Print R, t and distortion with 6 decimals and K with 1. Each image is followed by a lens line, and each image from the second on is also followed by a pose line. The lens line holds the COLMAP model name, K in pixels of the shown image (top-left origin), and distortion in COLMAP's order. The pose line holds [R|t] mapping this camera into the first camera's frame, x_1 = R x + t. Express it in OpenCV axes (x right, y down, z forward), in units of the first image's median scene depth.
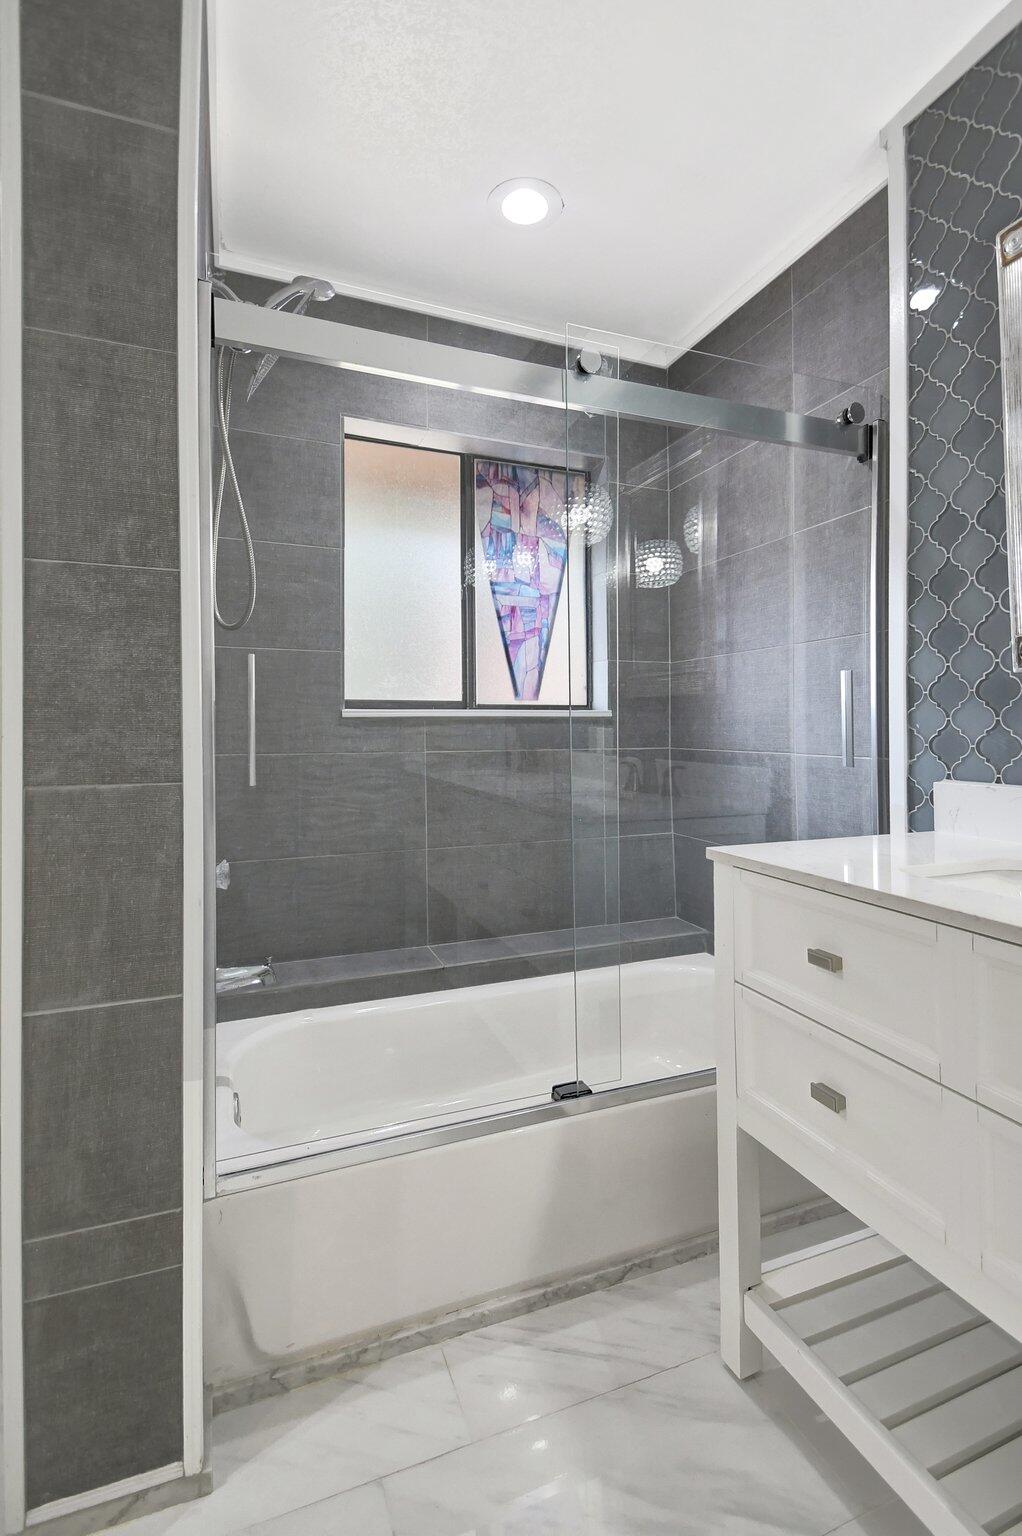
lens RADIAL K [[737.4, 0, 509.2], [0, 737.4, 737.9], [0, 0, 1]] dist [0.008668, -0.002763]
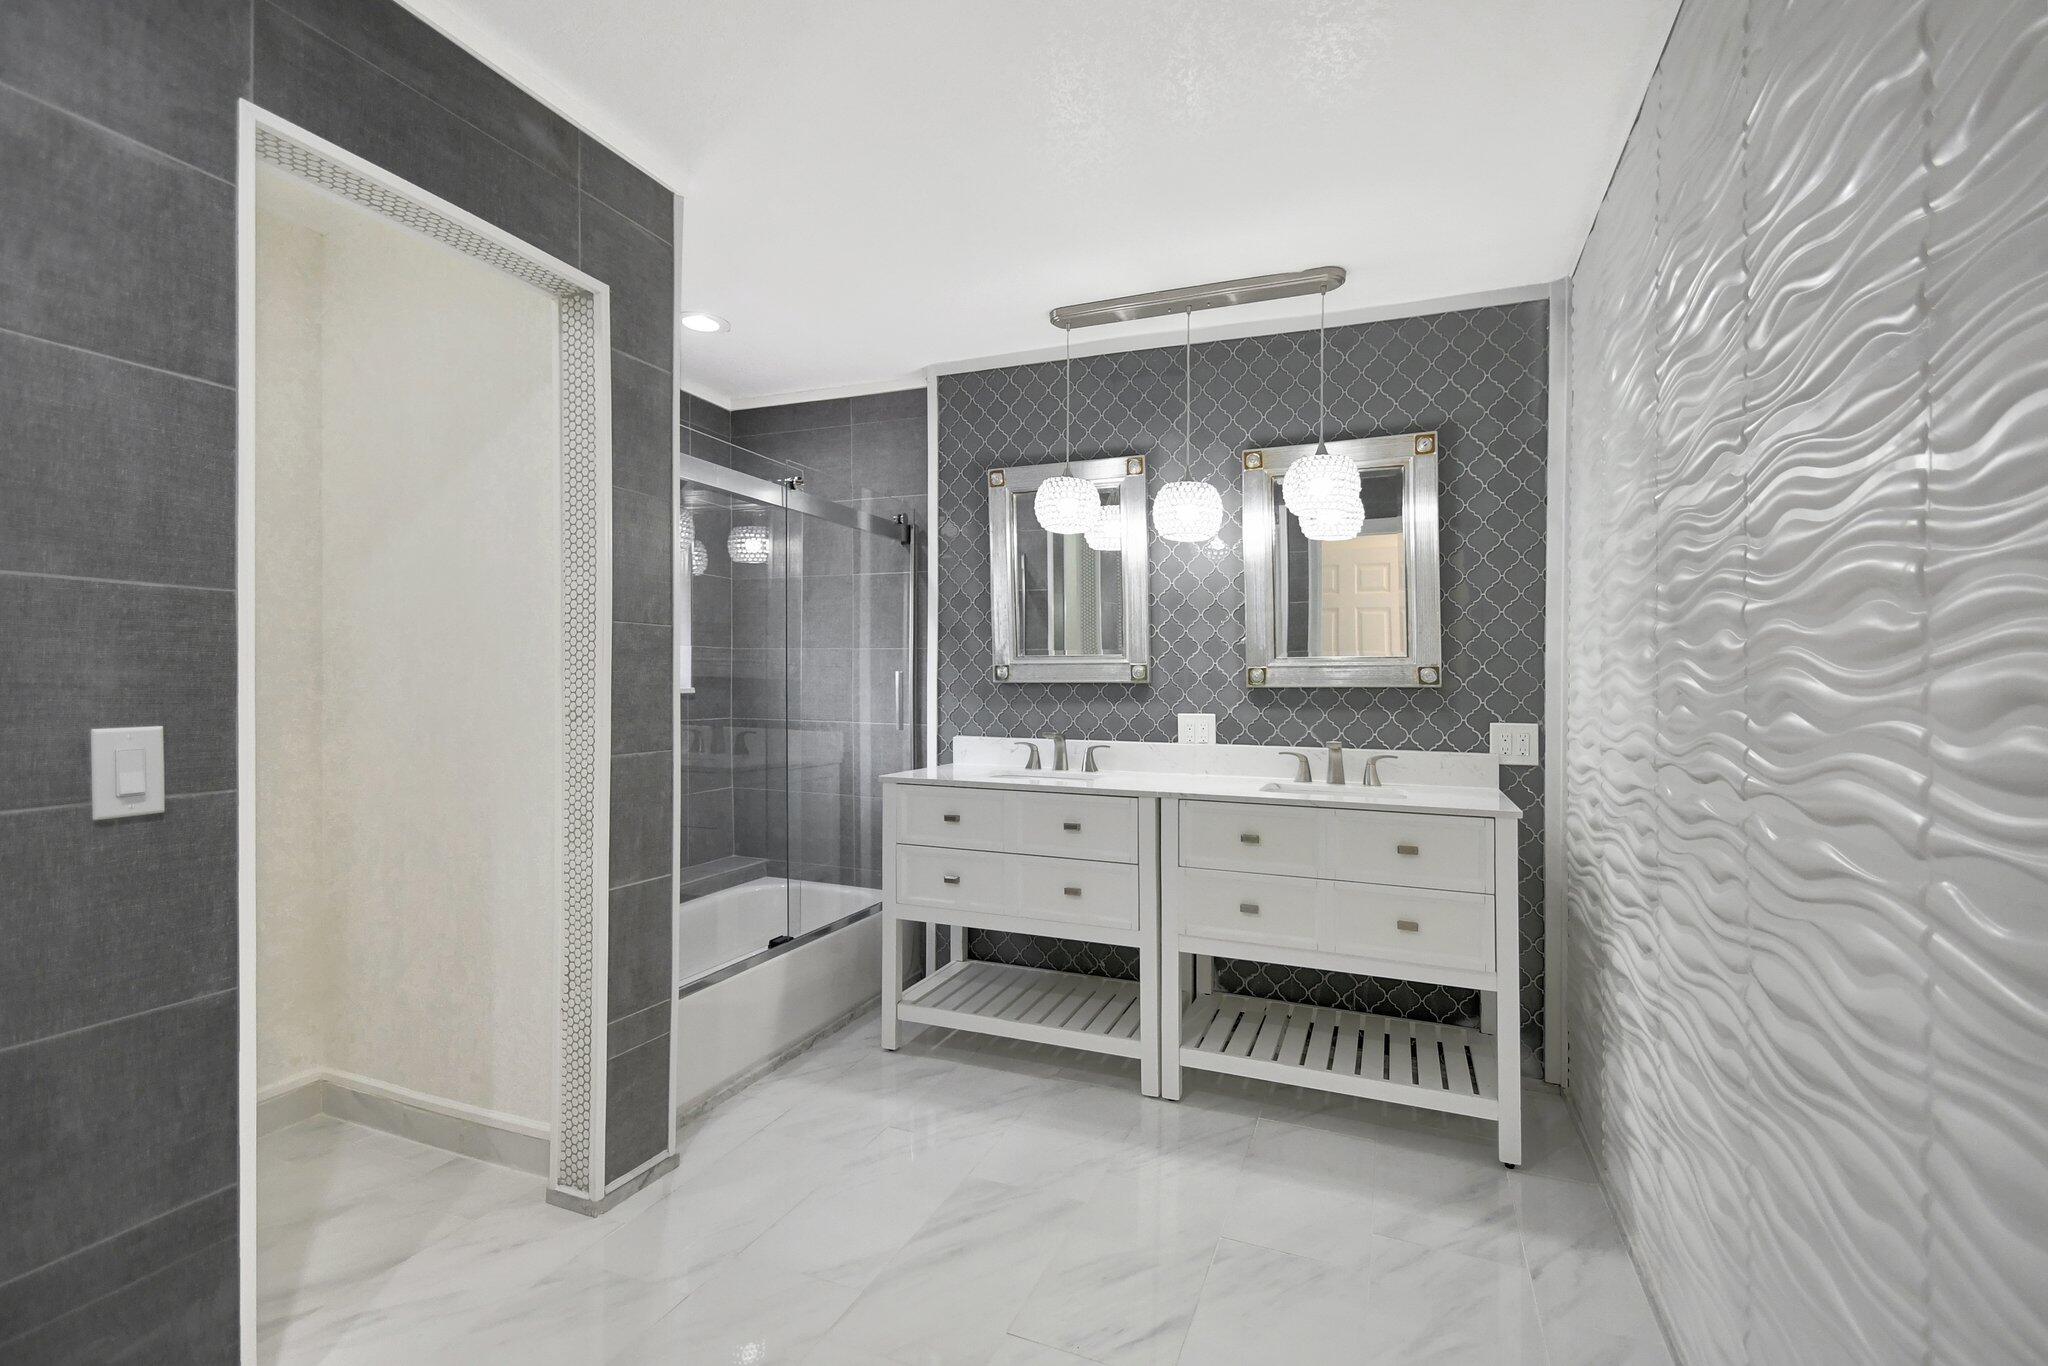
lens RADIAL K [[922.1, 0, 1019.4], [0, 922.1, 691.7], [0, 0, 1]] dist [0.006734, -0.008512]
pose [[0.692713, 0.004055, 0.721202, -1.035227], [-0.003909, 0.999991, -0.001868, -0.053274], [-0.721203, -0.001525, 0.692722, -0.768269]]
